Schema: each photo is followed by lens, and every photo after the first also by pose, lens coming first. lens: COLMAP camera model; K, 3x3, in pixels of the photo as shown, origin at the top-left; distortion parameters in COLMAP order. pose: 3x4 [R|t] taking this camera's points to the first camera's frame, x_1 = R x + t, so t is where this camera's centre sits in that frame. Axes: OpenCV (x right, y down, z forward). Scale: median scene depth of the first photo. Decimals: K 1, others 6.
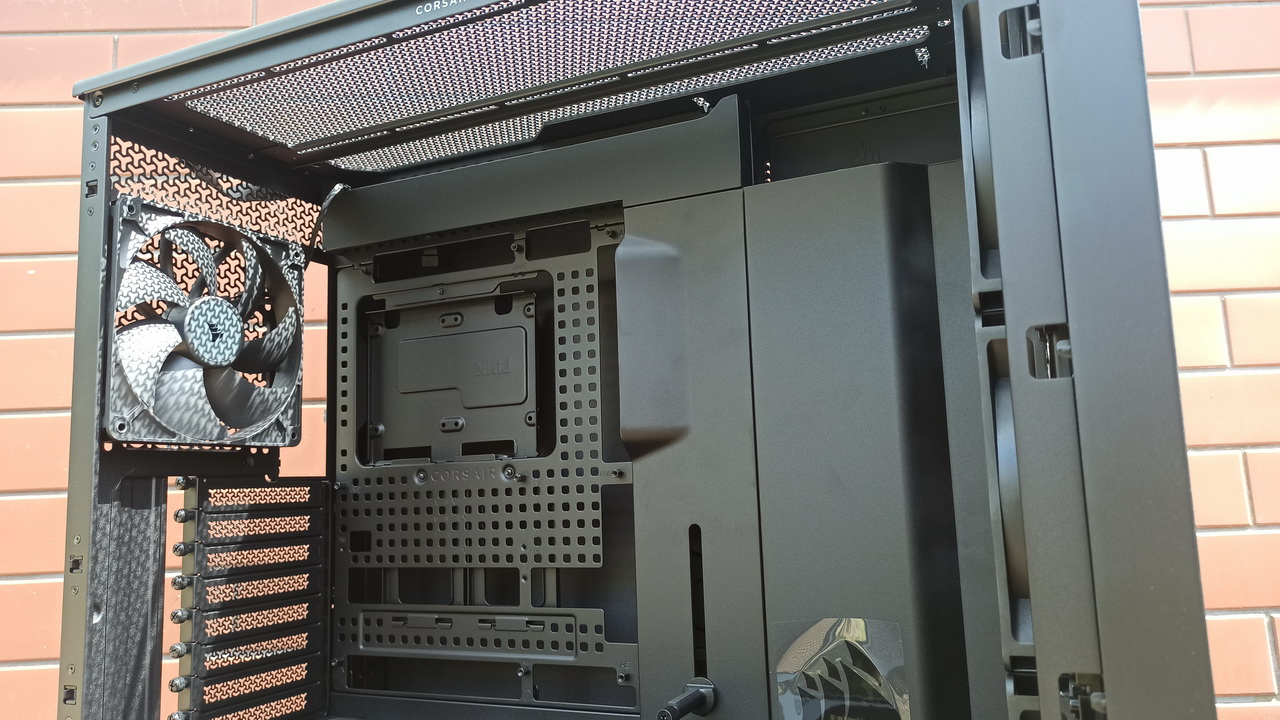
lens RADIAL K [[944.4, 0, 640.0], [0, 944.4, 360.0], [0, 0, 1]] dist [0.034344, -0.002128]
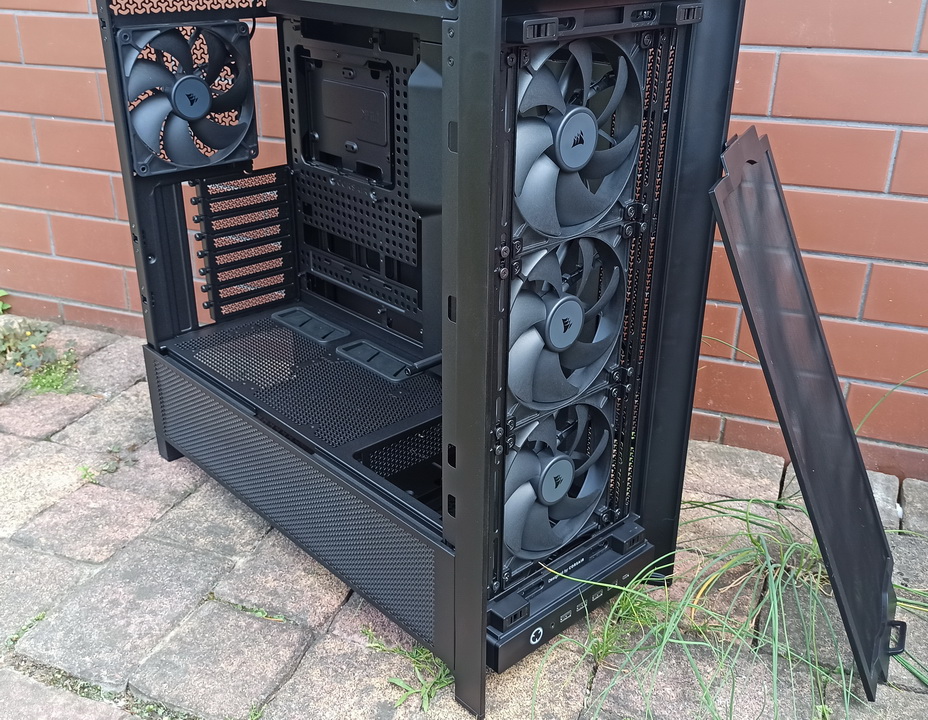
lens RADIAL K [[954.9, 0, 464.0], [0, 954.9, 360.0], [0, 0, 1]] dist [0.024985, -0.000899]
pose [[0.922392, 0.202214, -0.329092, 0.553563], [0.010927, 0.838008, 0.545549, -0.492231], [0.386100, -0.506806, 0.770762, -0.279745]]
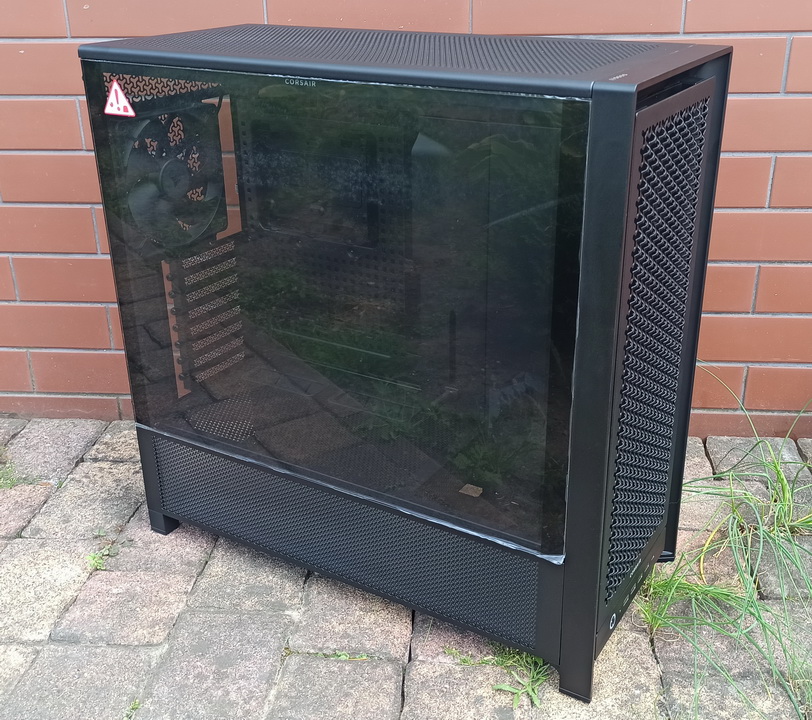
lens RADIAL K [[964.7, 0, 421.4], [0, 964.7, 356.1], [0, 0, 1]] dist [0.019810, 0.047895]
pose [[0.994374, 0.065558, -0.083205, 0.133054], [-0.011791, 0.849096, 0.528106, -0.608318], [0.105271, -0.524154, 0.845092, -0.504915]]
